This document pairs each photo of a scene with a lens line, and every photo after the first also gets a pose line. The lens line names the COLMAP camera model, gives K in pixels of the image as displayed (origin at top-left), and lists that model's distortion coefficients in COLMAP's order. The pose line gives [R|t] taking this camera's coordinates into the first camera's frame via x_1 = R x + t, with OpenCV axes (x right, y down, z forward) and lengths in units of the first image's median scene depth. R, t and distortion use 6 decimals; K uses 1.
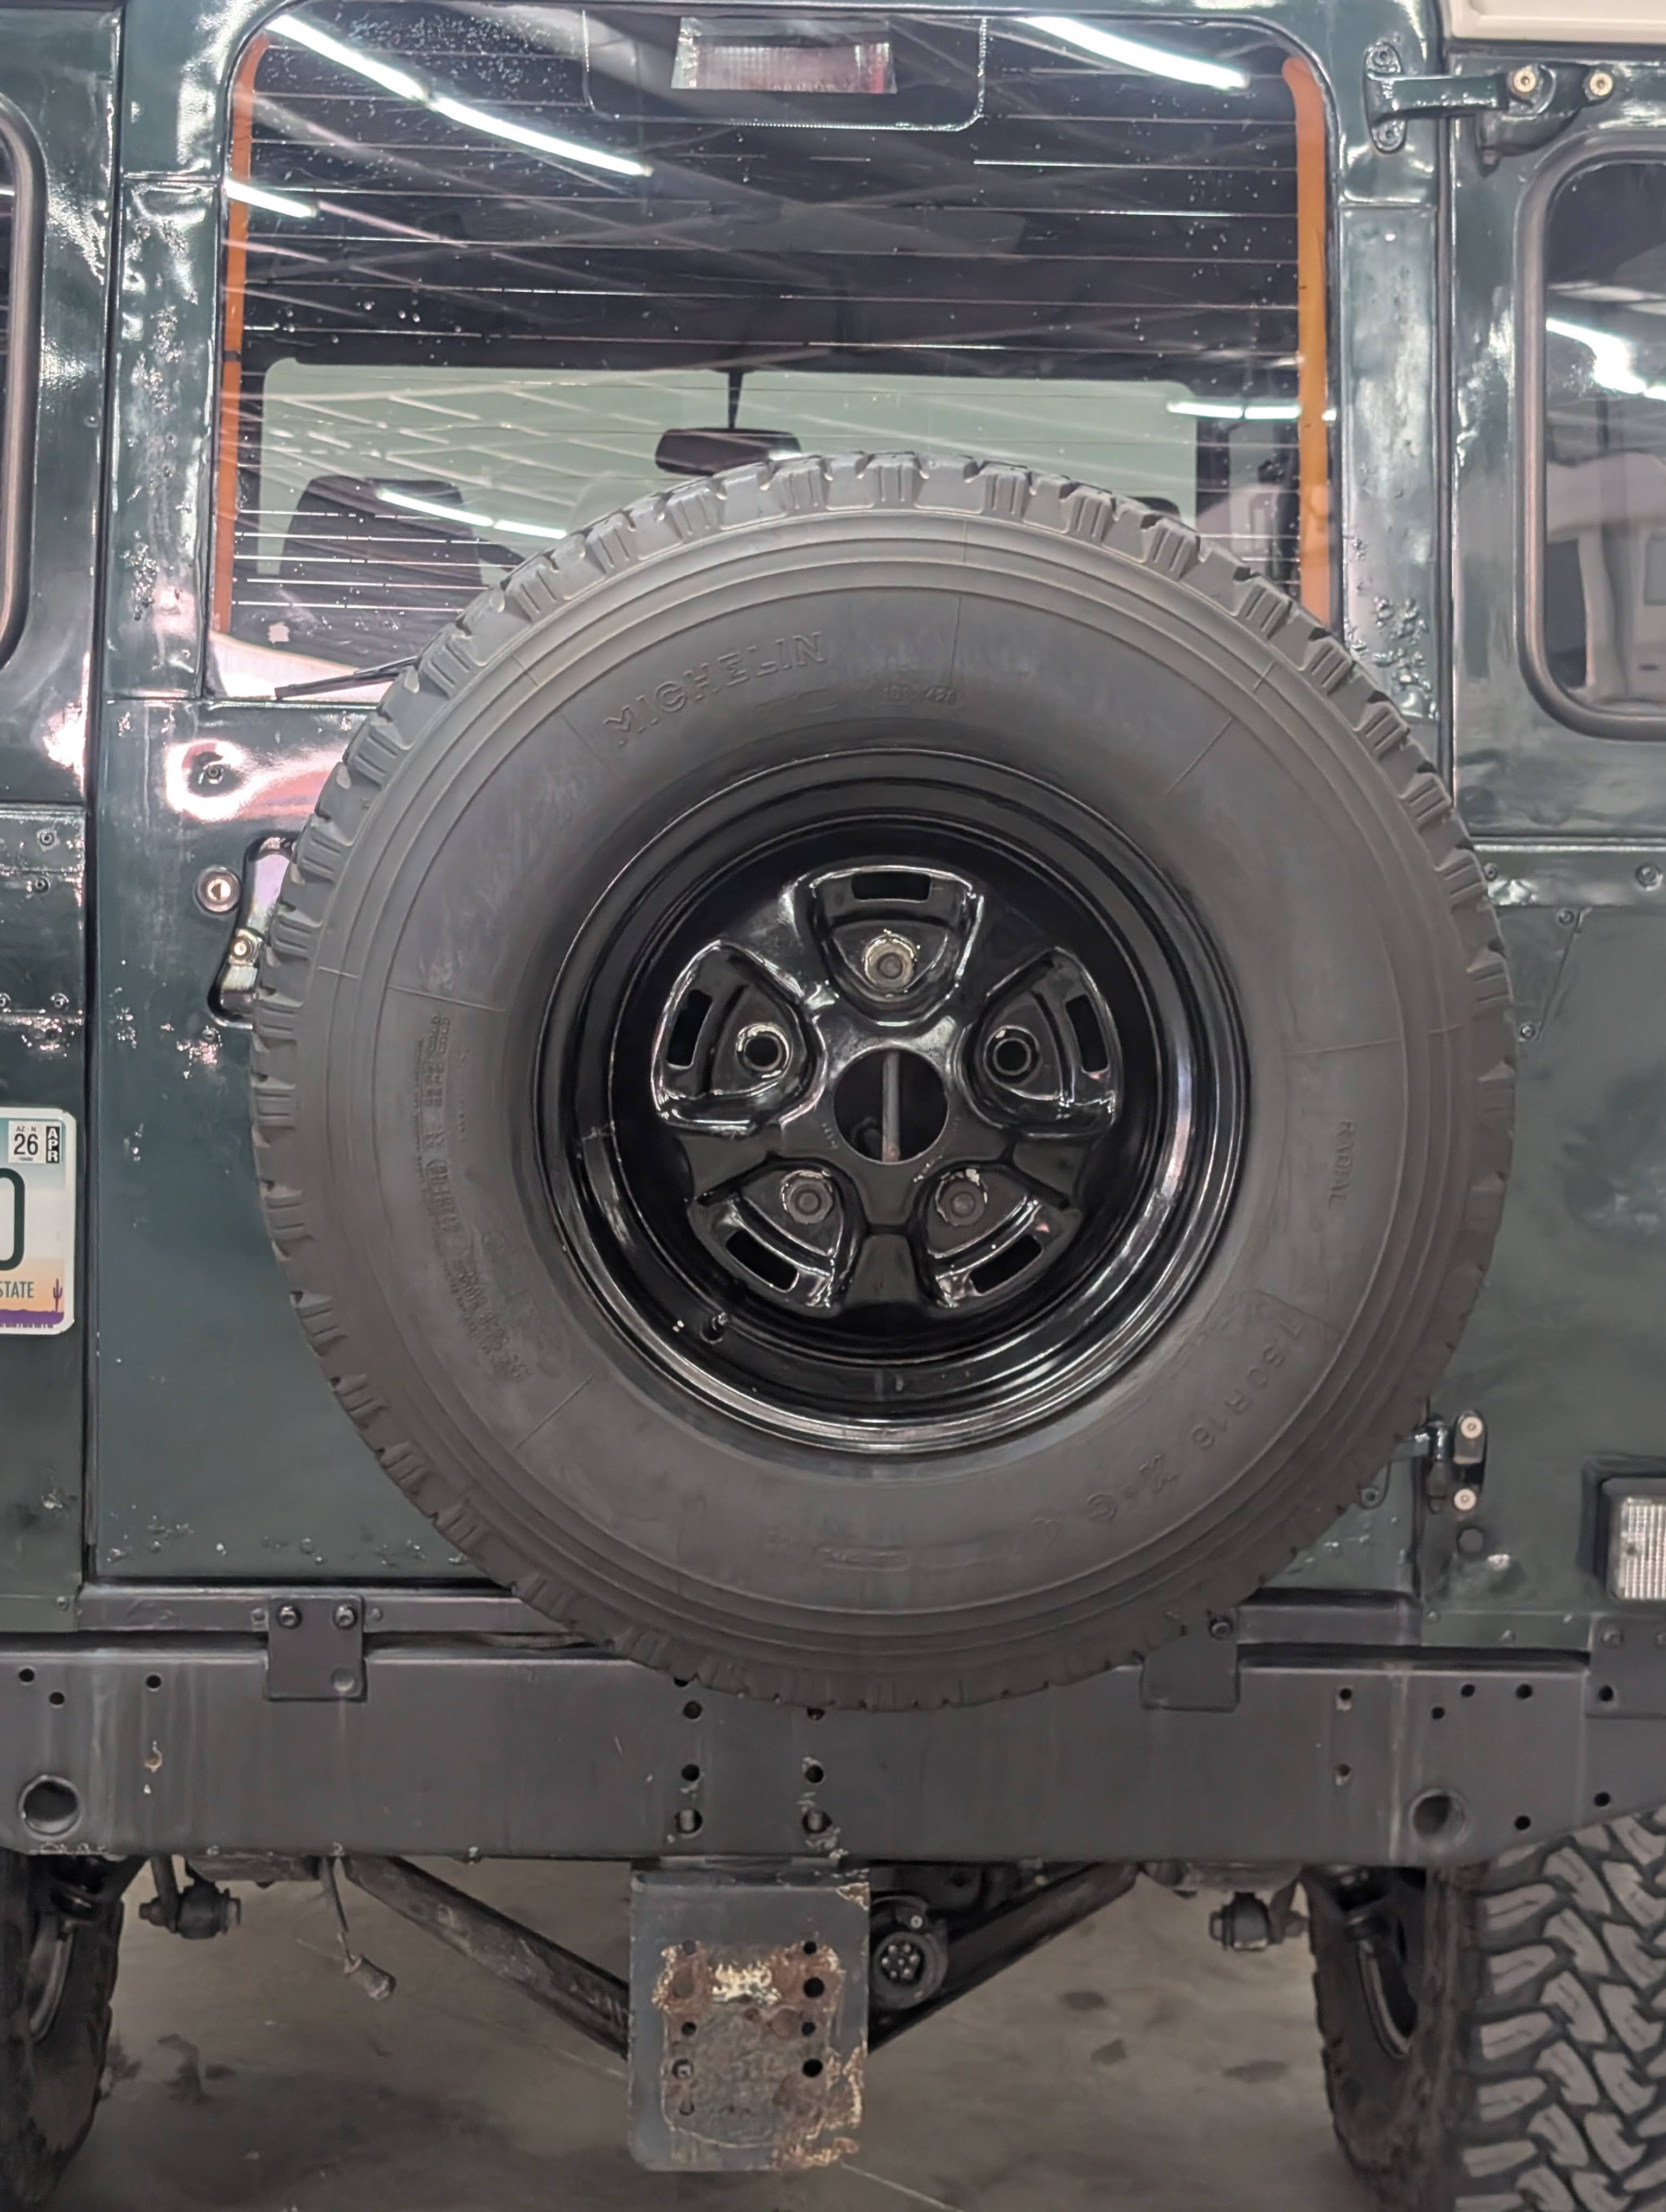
lens RADIAL K [[3626.1, 0, 797.2], [0, 3626.1, 1025.4], [0, 0, 1]] dist [0.053613, 0.000000]
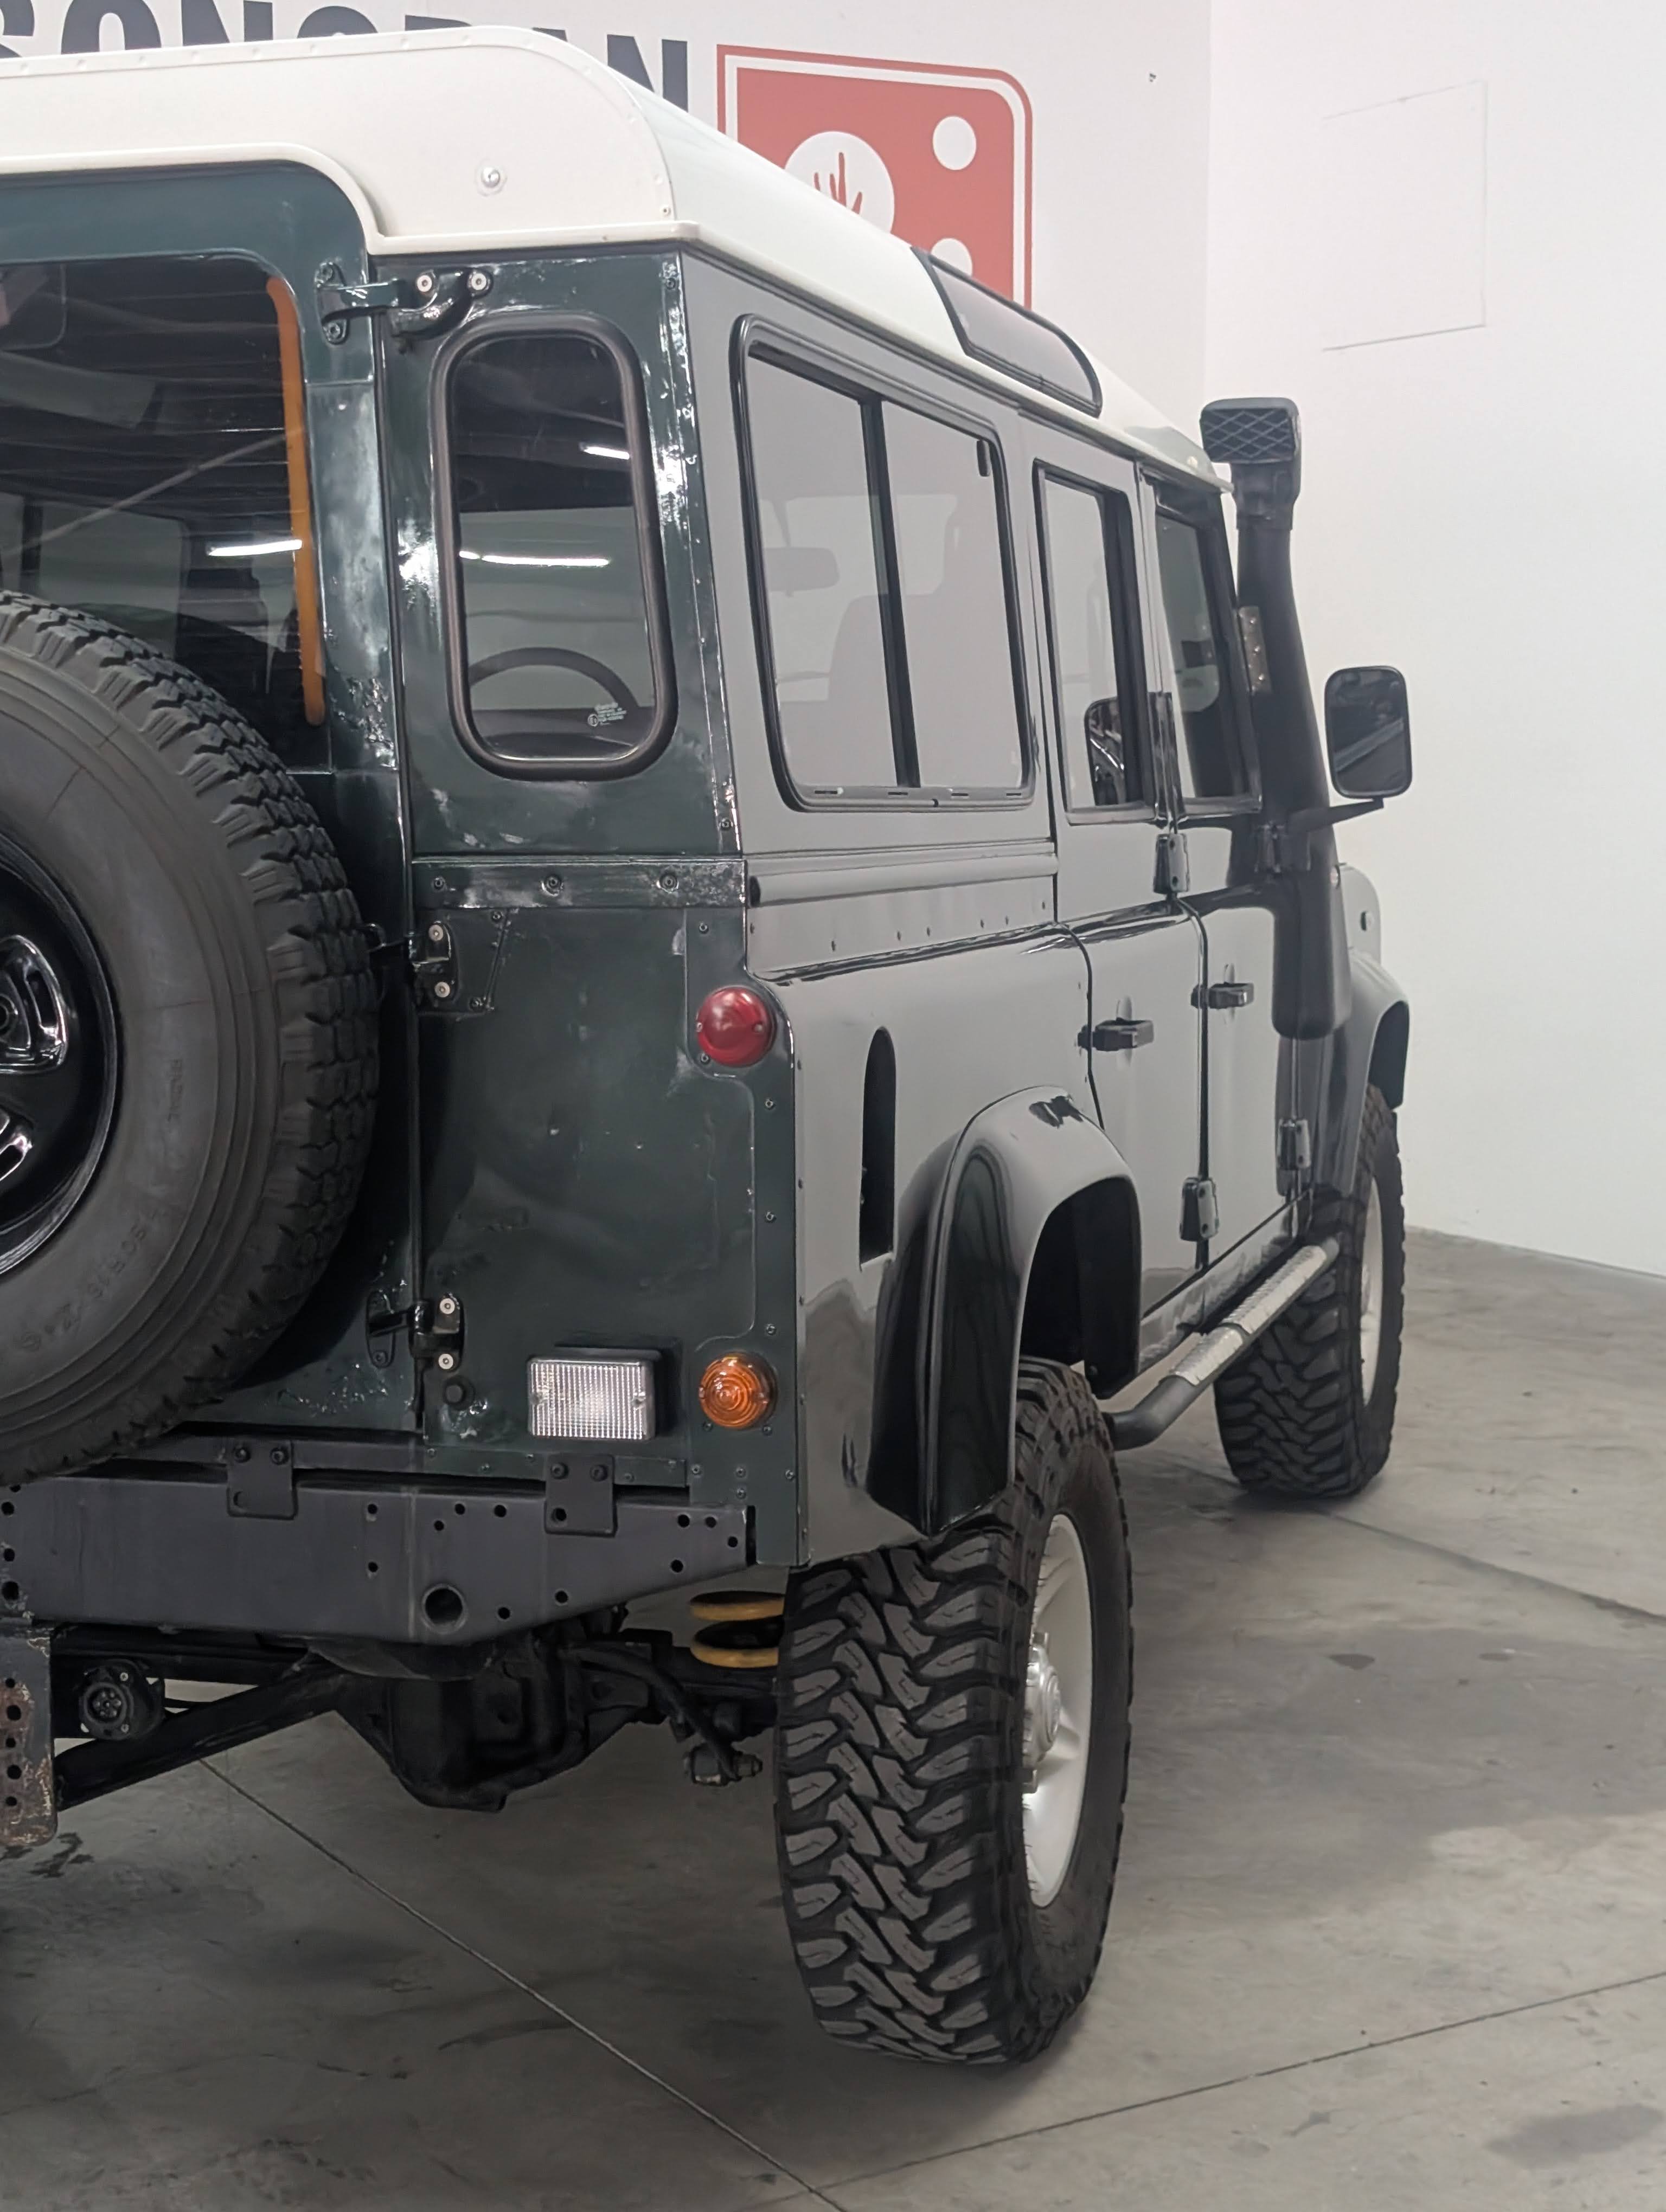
lens RADIAL K [[3626.1, 0, 747.2], [0, 3626.1, 1104.4], [0, 0, 1]] dist [0.053613, 0.000000]
pose [[0.948930, -0.000535, -0.315486, 0.694432], [-0.002388, 0.999958, -0.008878, 0.048602], [0.315477, 0.009178, 0.948889, -0.205948]]
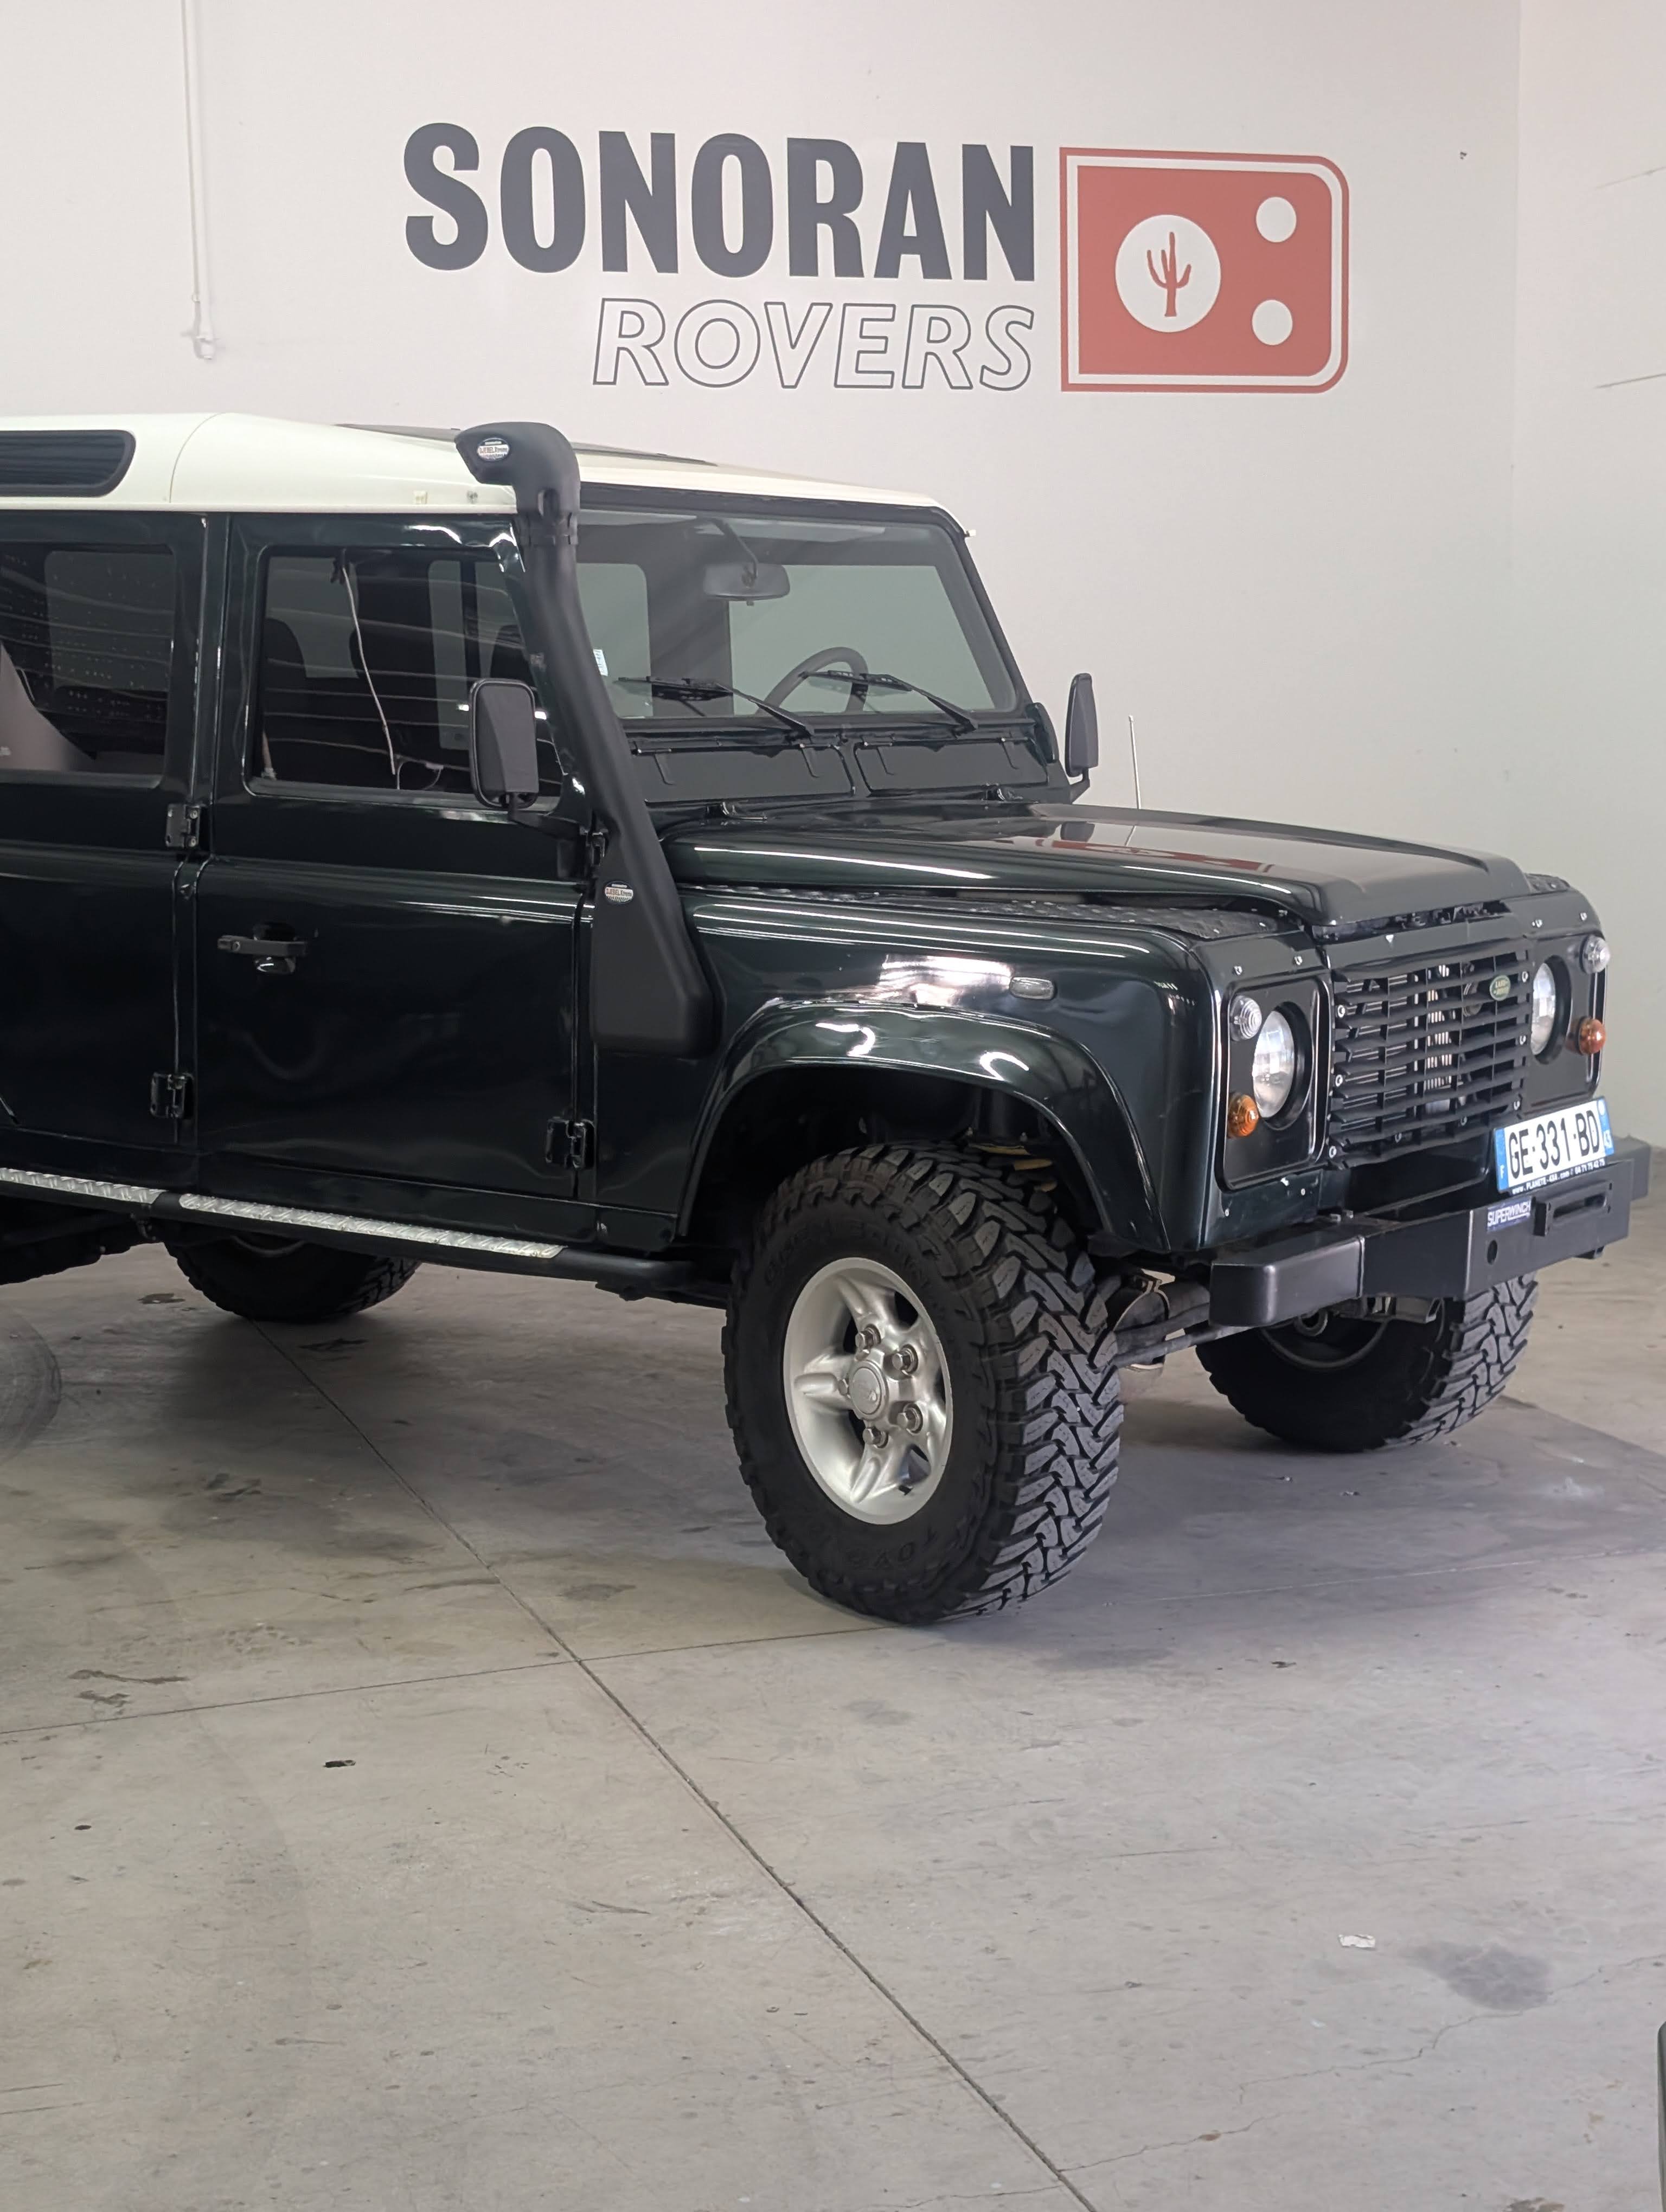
lens RADIAL K [[3626.1, 0, 854.9], [0, 3626.1, 1113.0], [0, 0, 1]] dist [0.053613, 0.000000]
pose [[0.864088, 0.018010, -0.503018, 1.526100], [-0.023942, 0.999699, -0.005335, 0.144293], [0.502770, 0.016653, 0.864260, -0.650151]]
